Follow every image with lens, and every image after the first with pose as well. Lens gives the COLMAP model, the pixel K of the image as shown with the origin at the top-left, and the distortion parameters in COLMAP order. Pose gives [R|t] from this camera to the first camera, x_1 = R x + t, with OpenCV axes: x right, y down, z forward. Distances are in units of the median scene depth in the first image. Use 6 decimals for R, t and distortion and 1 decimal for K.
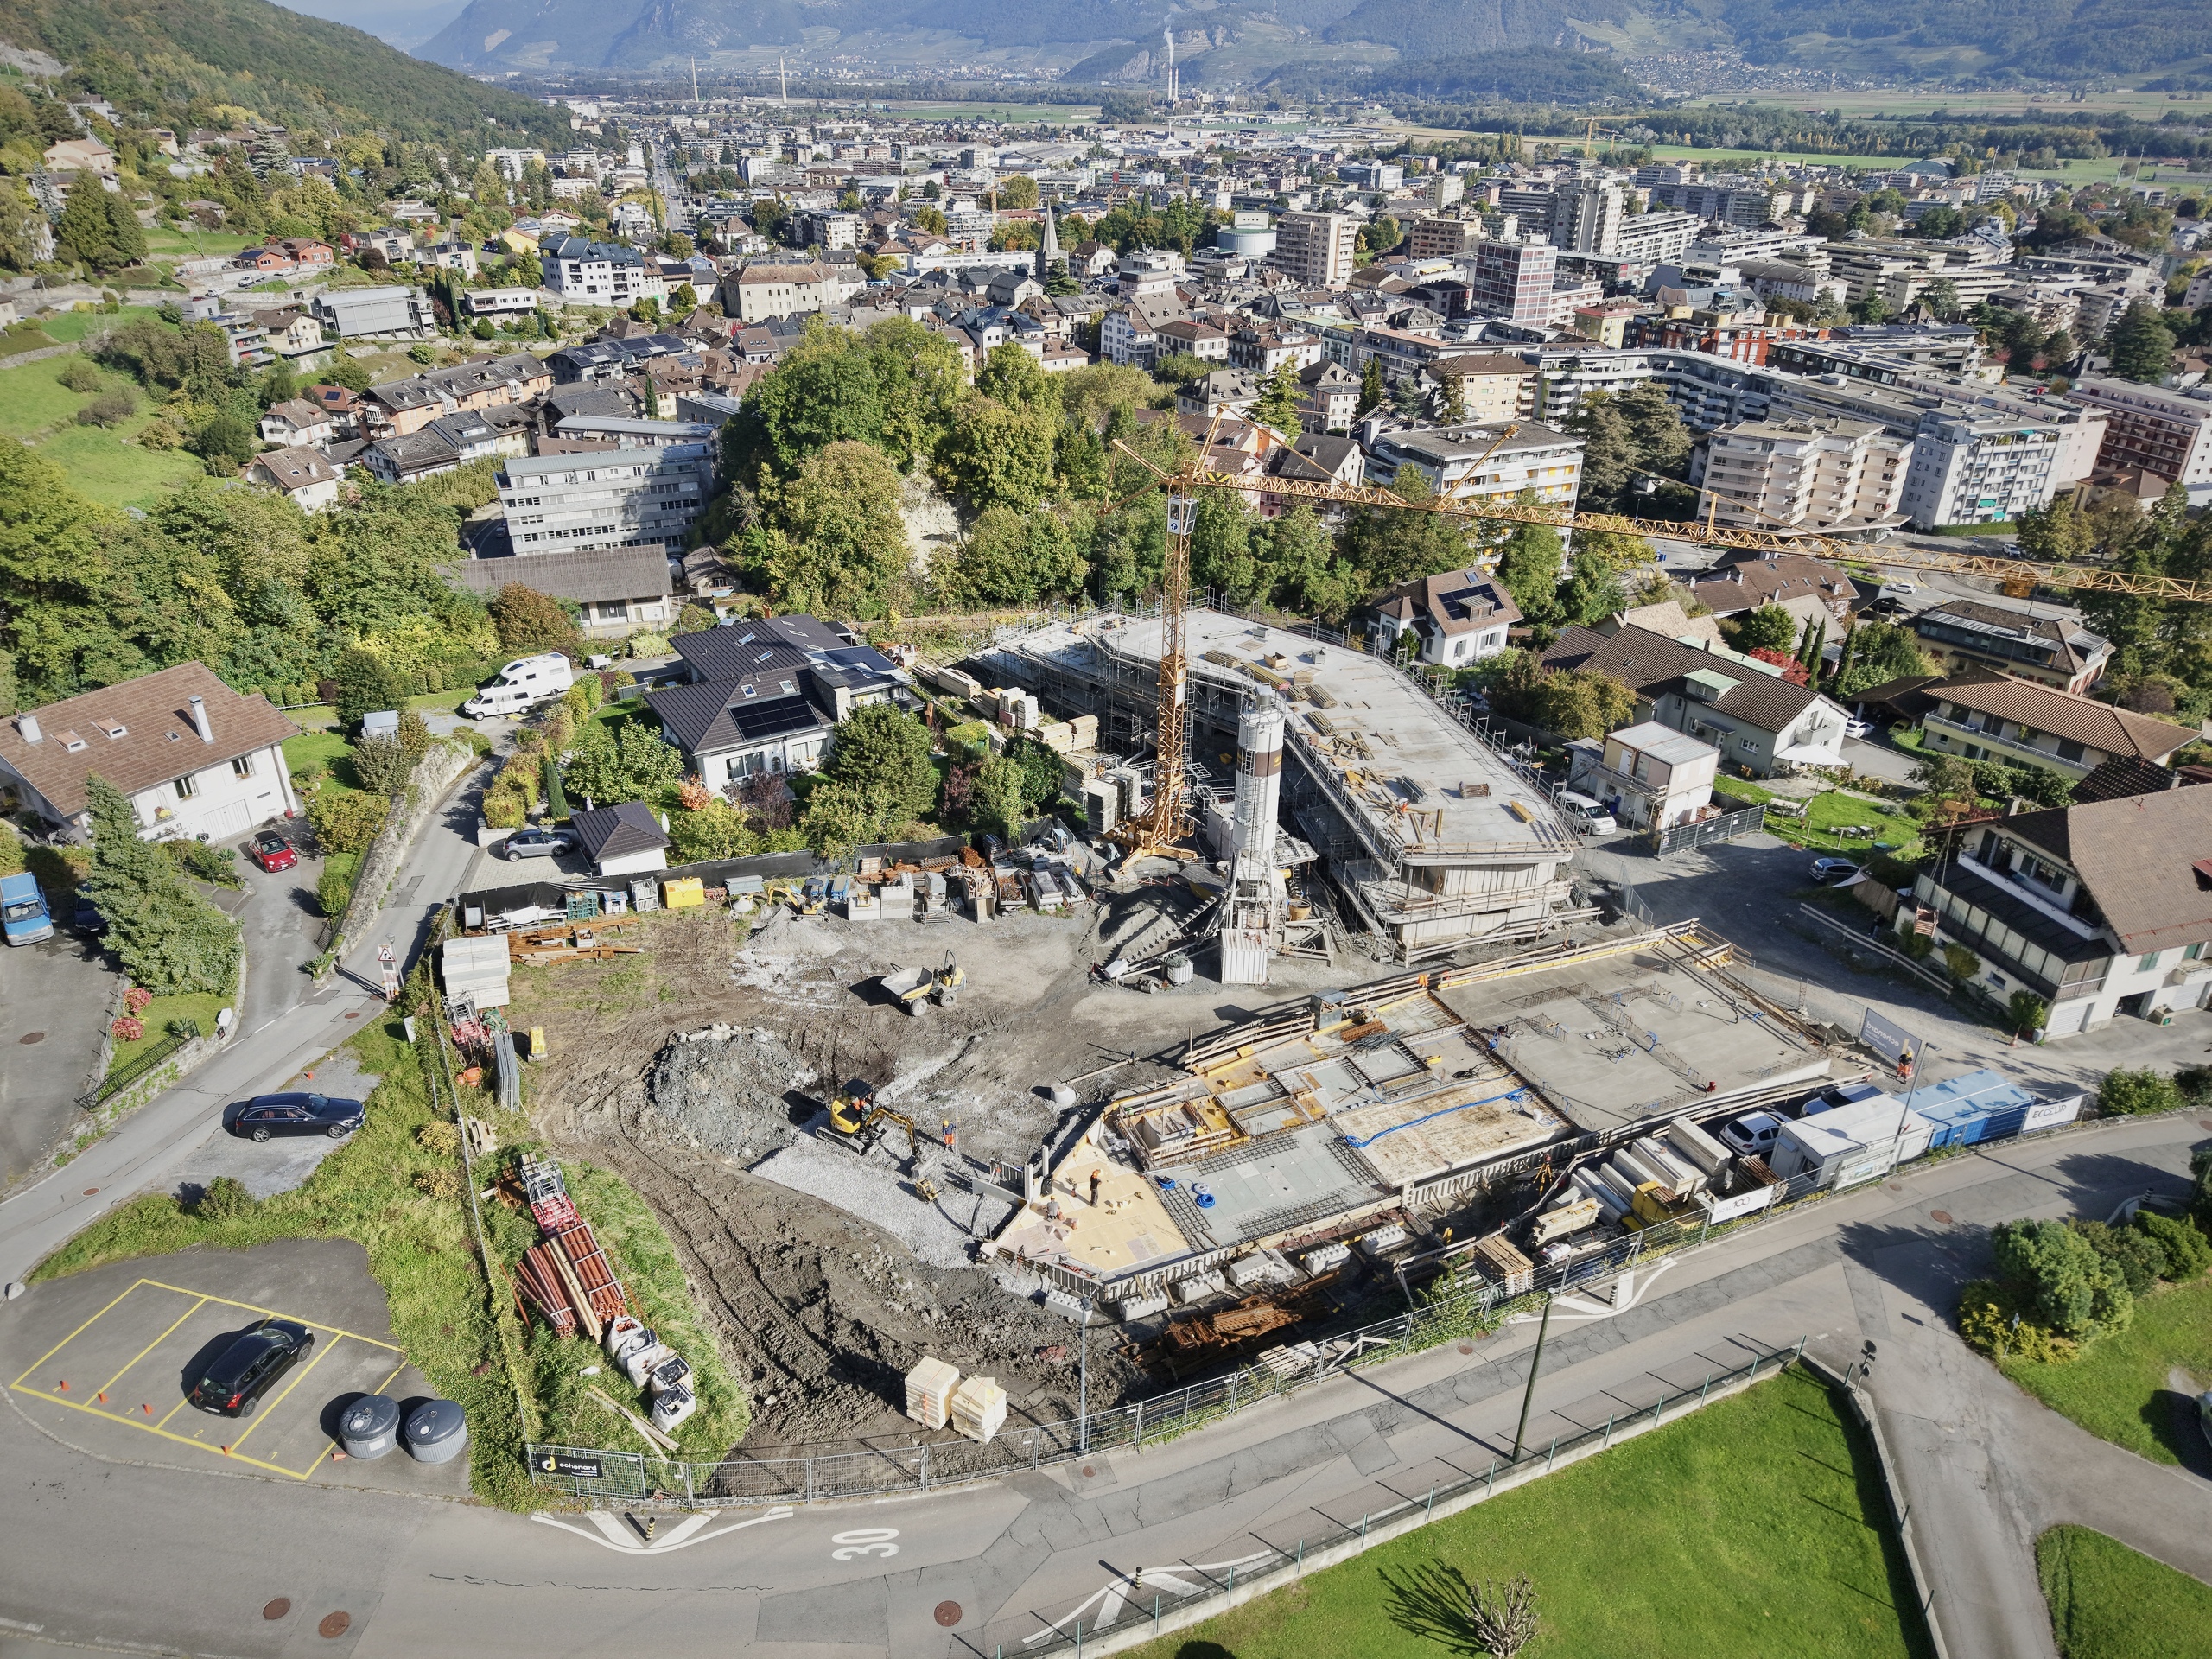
lens RADIAL K [[1468.1, 0, 1106.0], [0, 1468.1, 829.5], [0, 0, 1]] dist [-0.002983, -0.019260]
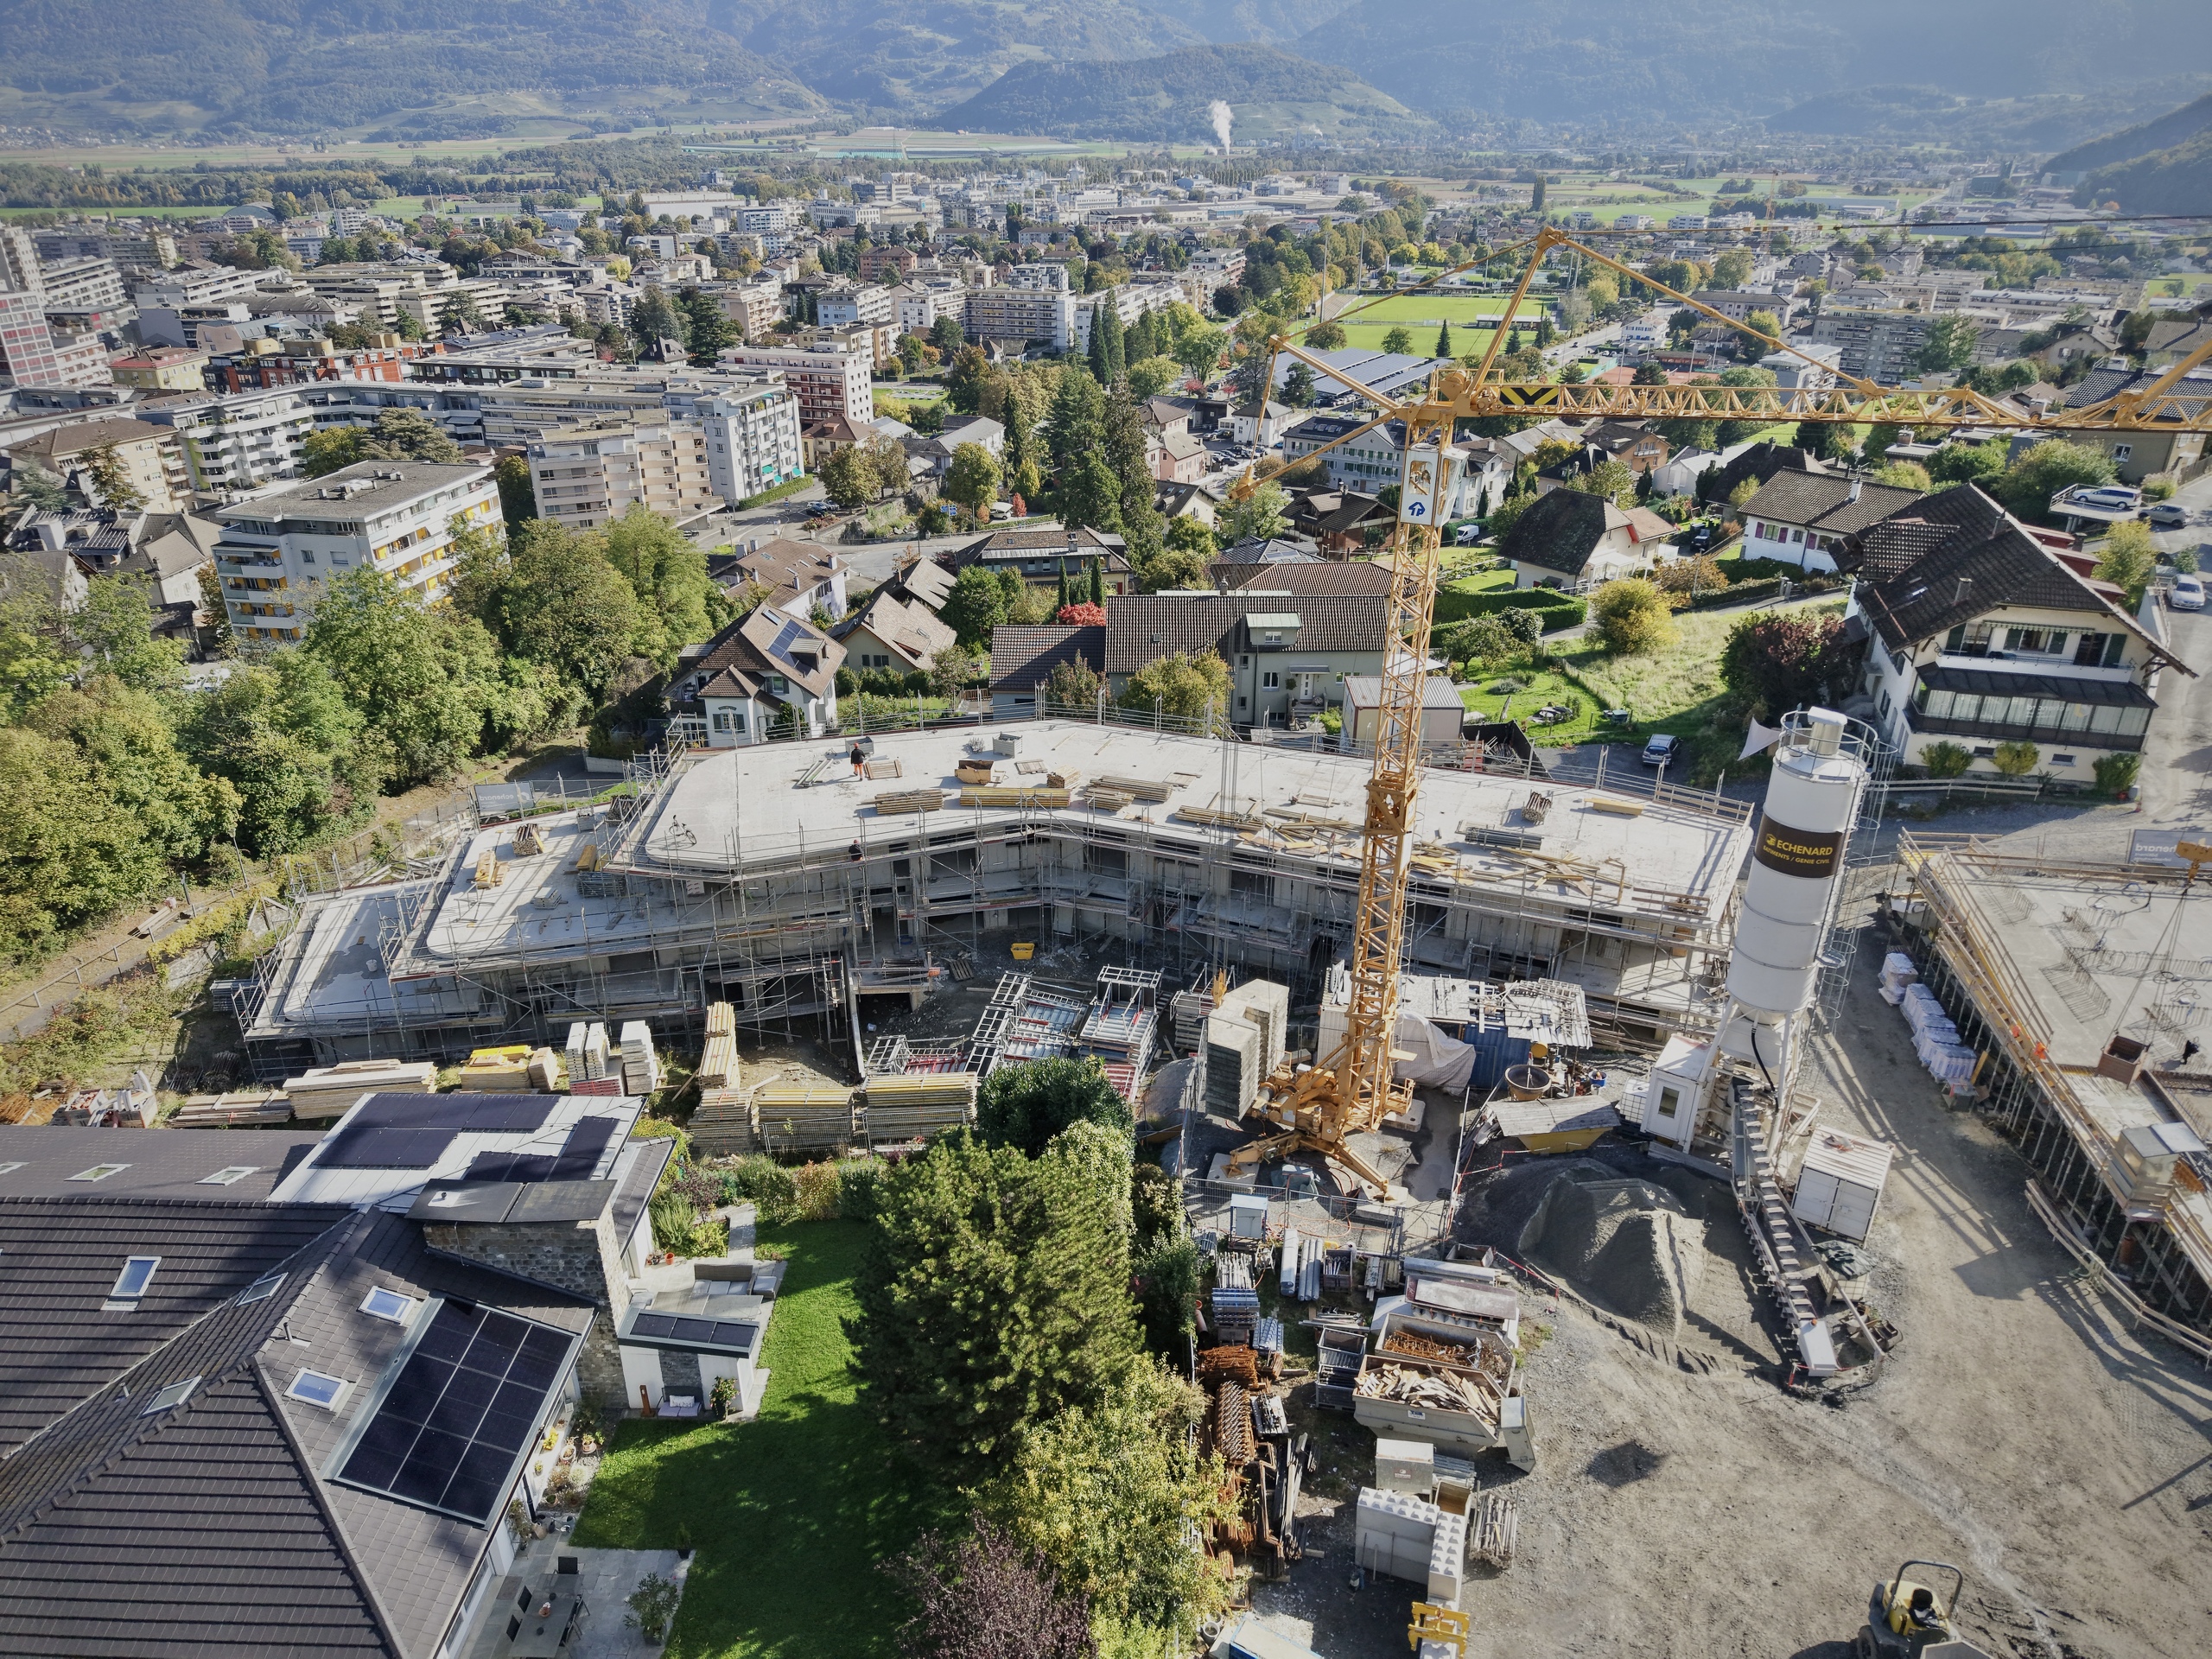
lens RADIAL K [[1468.1, 0, 1106.0], [0, 1468.1, 829.5], [0, 0, 1]] dist [-0.002983, -0.019260]
pose [[0.531404, -0.362659, 0.765564, -0.106937], [0.388224, 0.907496, 0.160415, -0.057295], [-0.752922, 0.211965, 0.623040, 0.203399]]
